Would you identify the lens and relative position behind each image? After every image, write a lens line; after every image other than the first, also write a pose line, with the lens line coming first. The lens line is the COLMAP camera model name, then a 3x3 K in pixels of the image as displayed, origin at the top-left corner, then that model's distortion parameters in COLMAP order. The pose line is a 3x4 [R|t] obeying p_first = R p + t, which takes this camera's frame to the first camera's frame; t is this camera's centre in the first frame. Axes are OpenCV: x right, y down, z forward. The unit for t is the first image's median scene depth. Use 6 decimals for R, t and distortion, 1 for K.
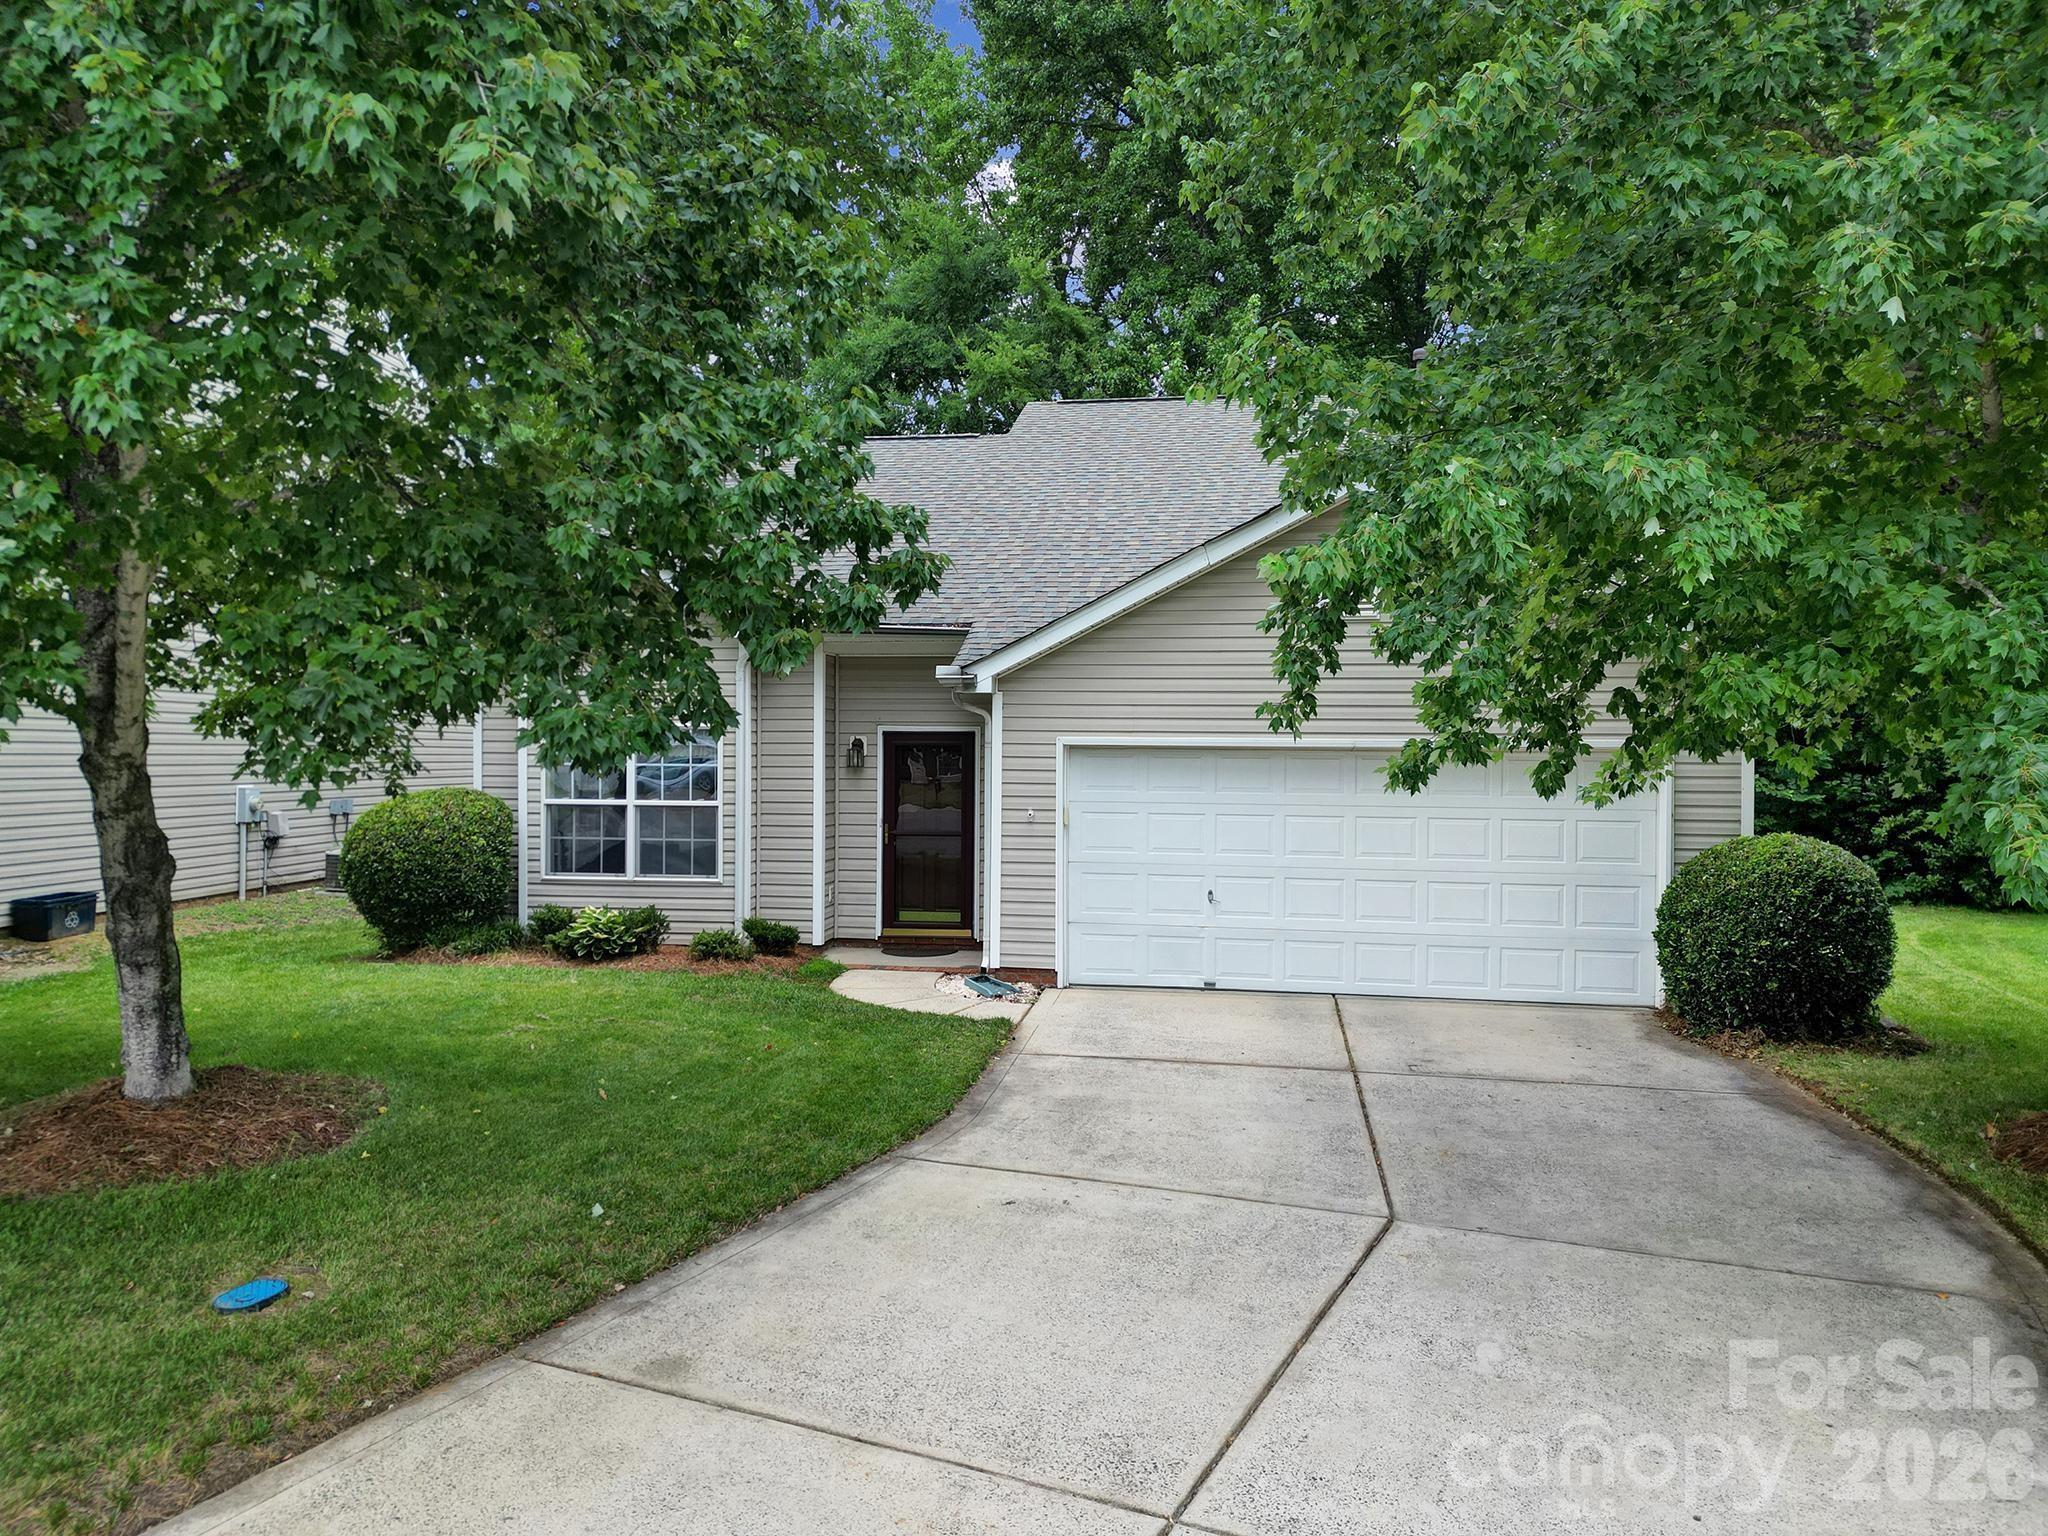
lens RADIAL K [[1418.5, 0, 999.2], [0, 1418.5, 773.5], [0, 0, 1]] dist [0.073565, -0.076292]
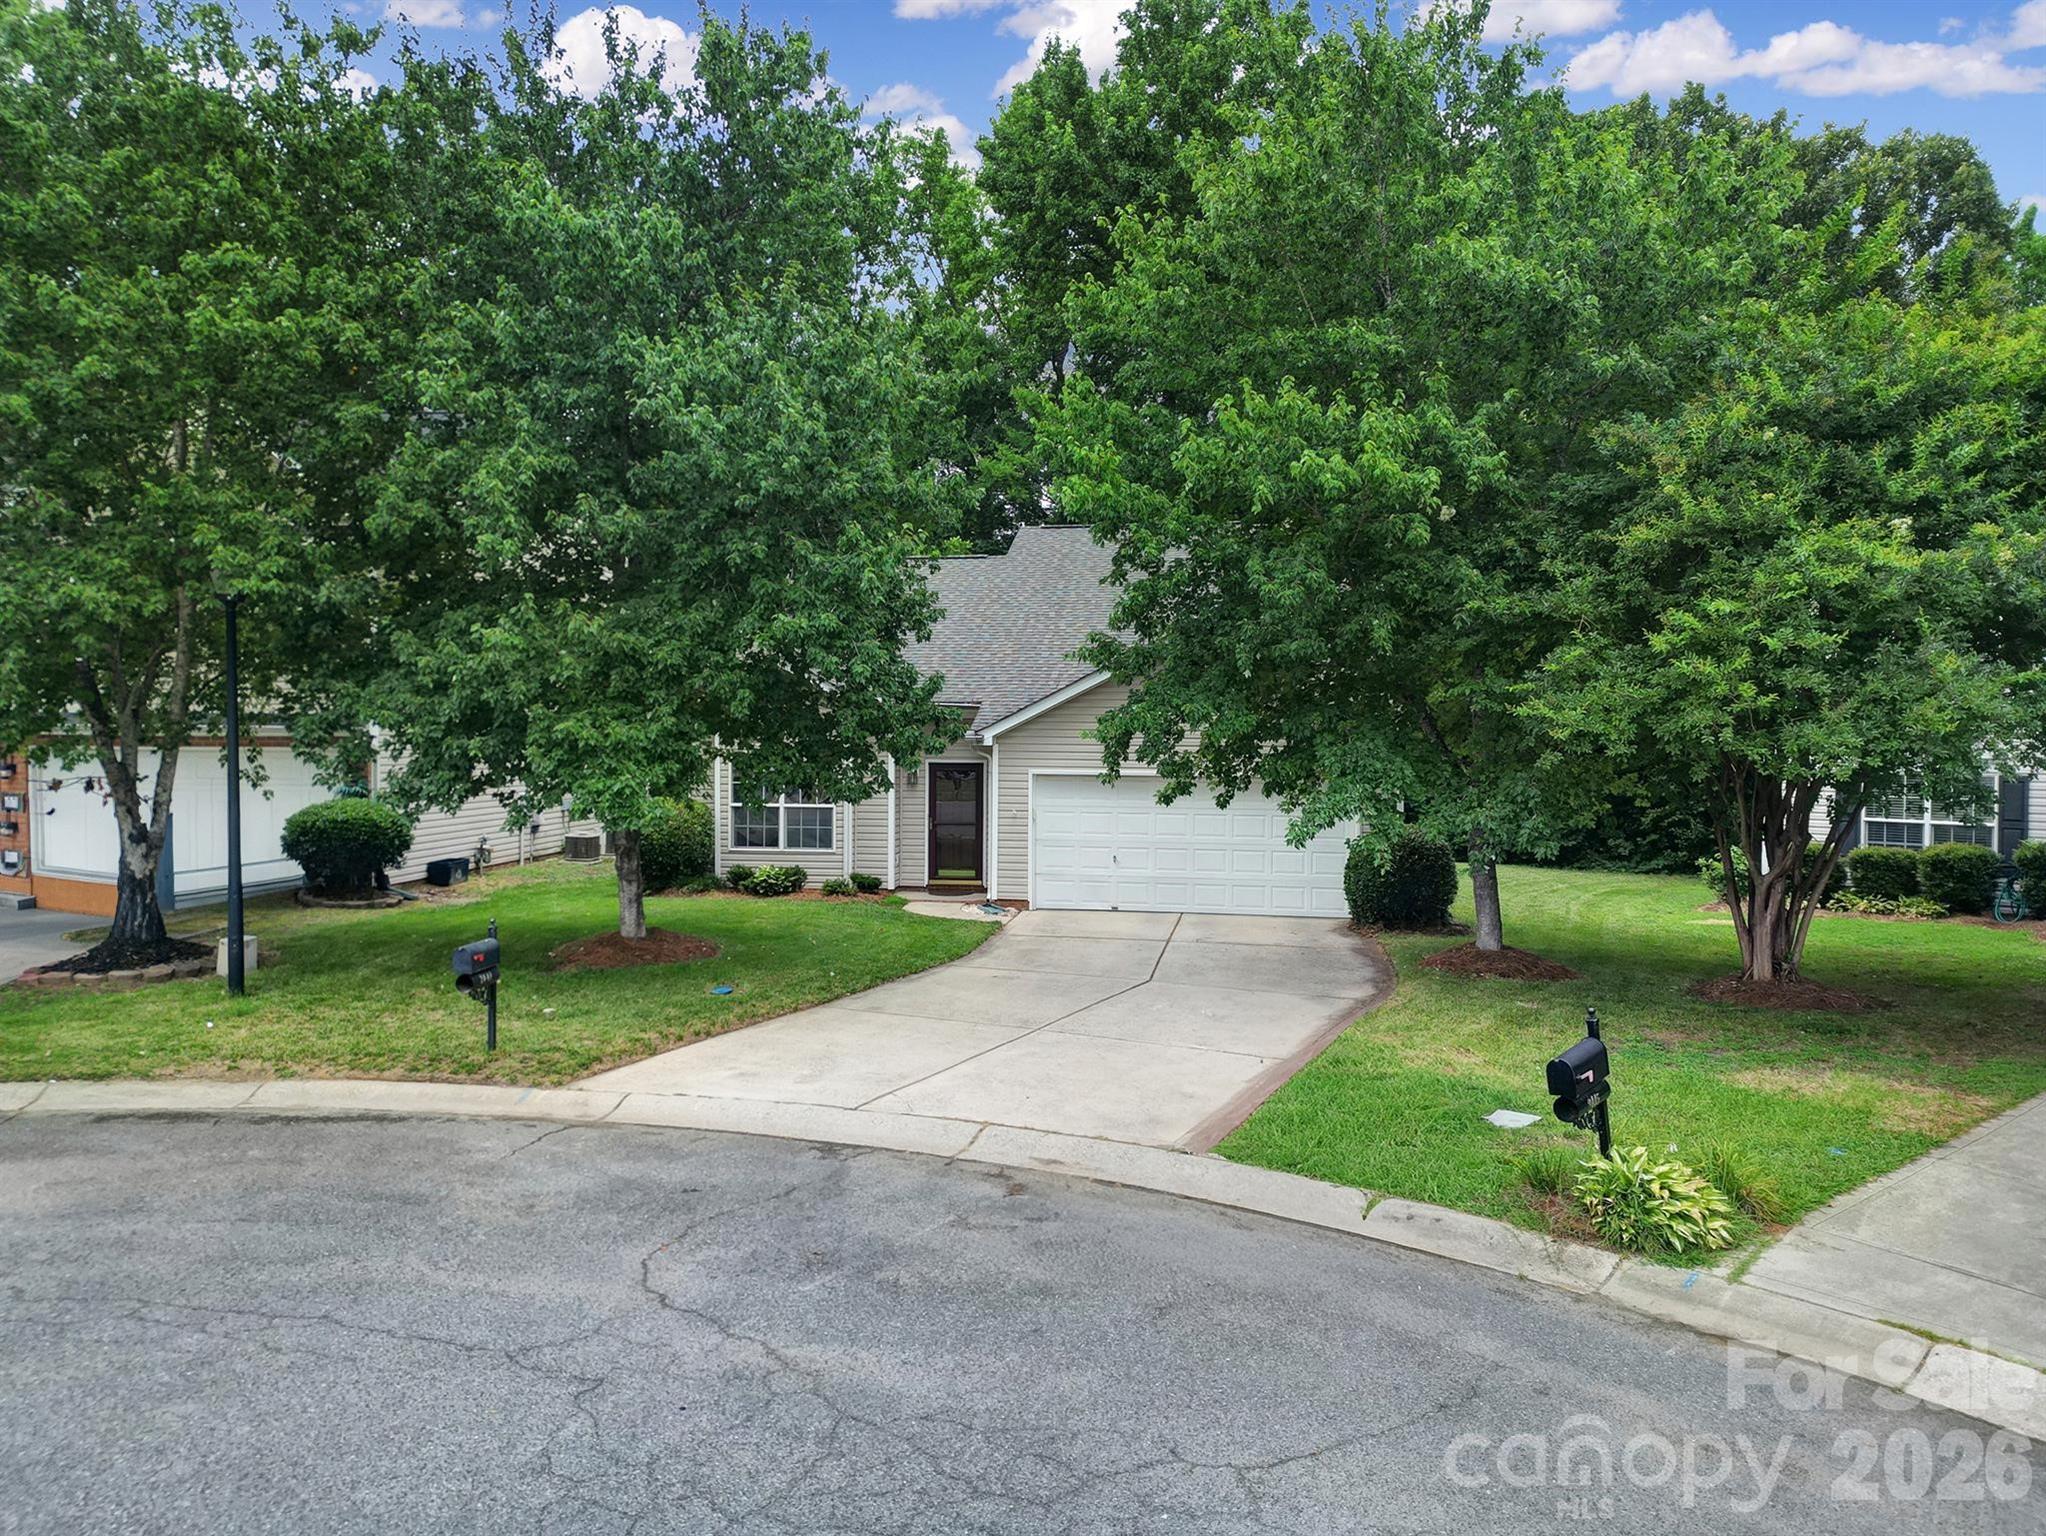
lens RADIAL K [[1417.2, 0, 998.2], [0, 1417.2, 773.5], [0, 0, 1]] dist [0.073565, -0.076292]
pose [[0.999951, -0.000681, -0.009873, 0.018334], [0.000784, 0.999945, 0.010419, -0.037213], [0.009865, -0.010426, 0.999897, -0.728431]]
